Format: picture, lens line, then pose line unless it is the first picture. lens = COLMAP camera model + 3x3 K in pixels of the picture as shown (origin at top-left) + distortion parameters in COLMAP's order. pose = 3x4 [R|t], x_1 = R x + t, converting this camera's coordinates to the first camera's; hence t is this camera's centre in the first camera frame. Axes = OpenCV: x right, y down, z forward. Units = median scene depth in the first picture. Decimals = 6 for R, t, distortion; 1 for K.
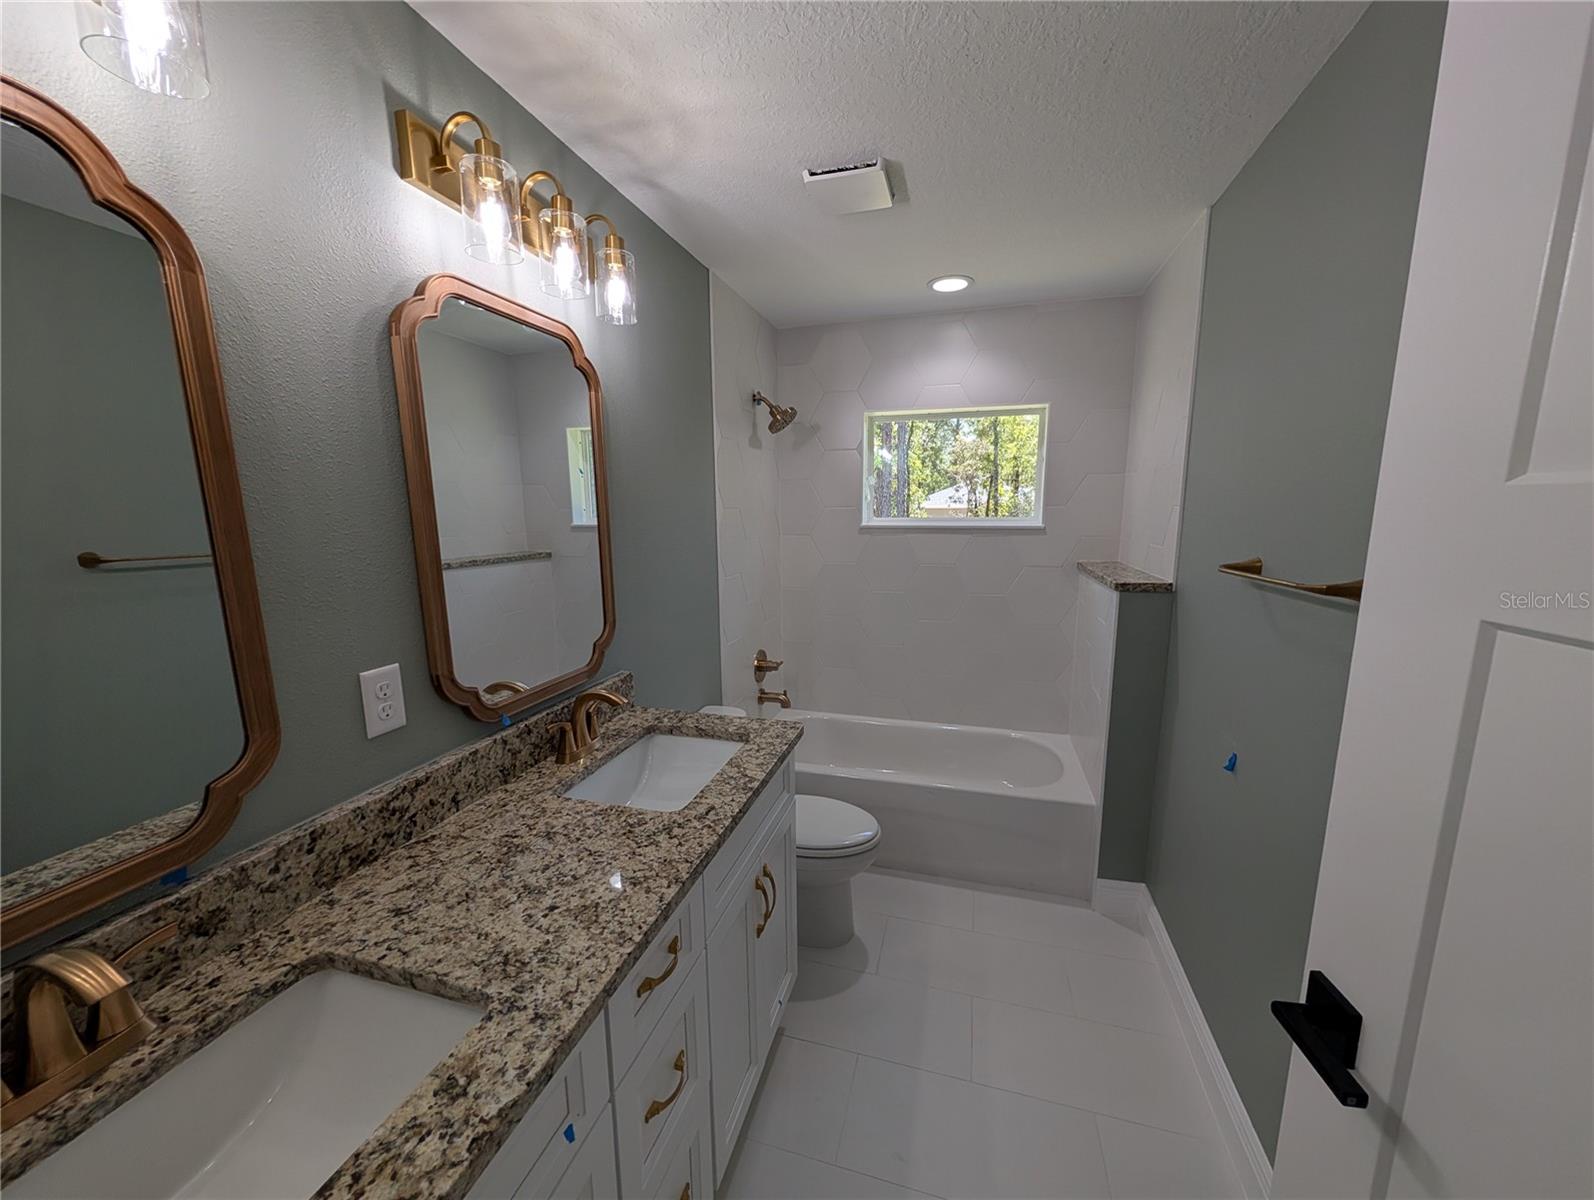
lens RADIAL K [[602.6, 0, 799.5], [0, 602.6, 605.1], [0, 0, 1]] dist [-0.000070, 0.000440]
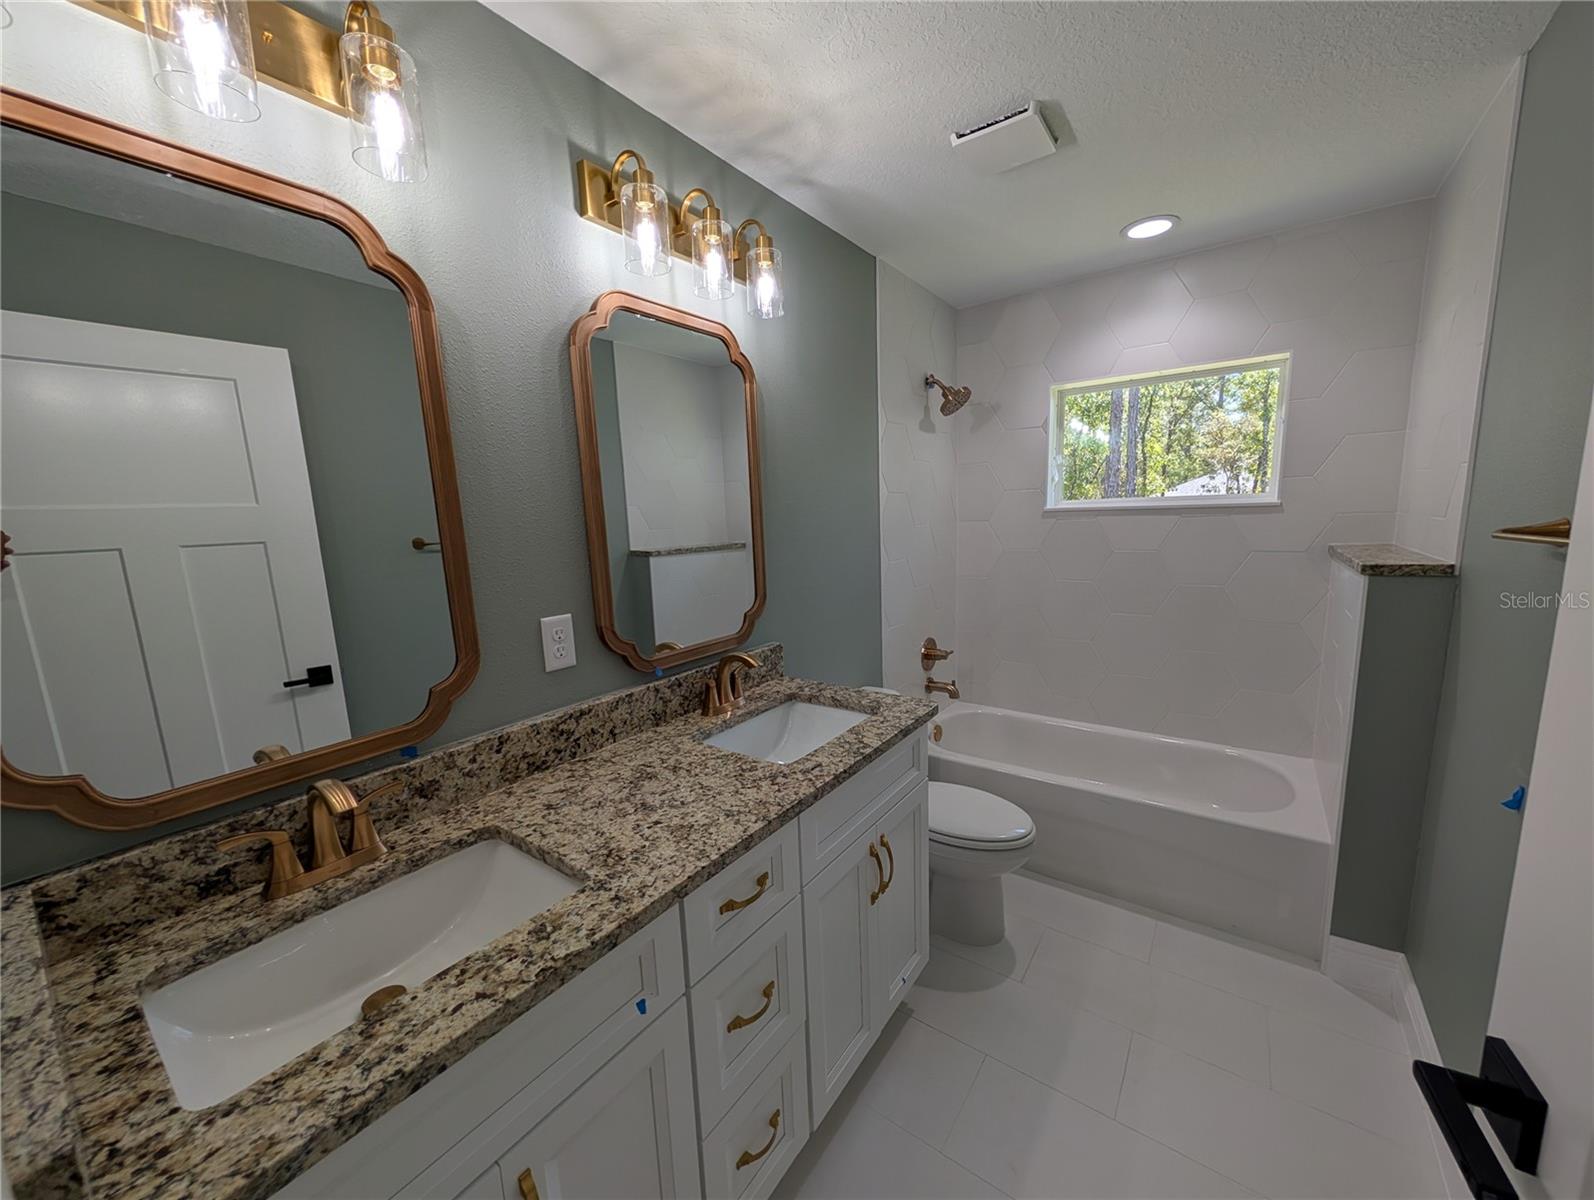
lens RADIAL K [[602.6, 0, 799.2], [0, 602.6, 605.4], [0, 0, 1]] dist [-0.000070, 0.000440]
pose [[0.939548, 0.026218, -0.341412, 0.146649], [-0.026391, 0.999643, 0.004139, 0.048195], [0.341399, 0.005121, 0.939905, 0.004301]]
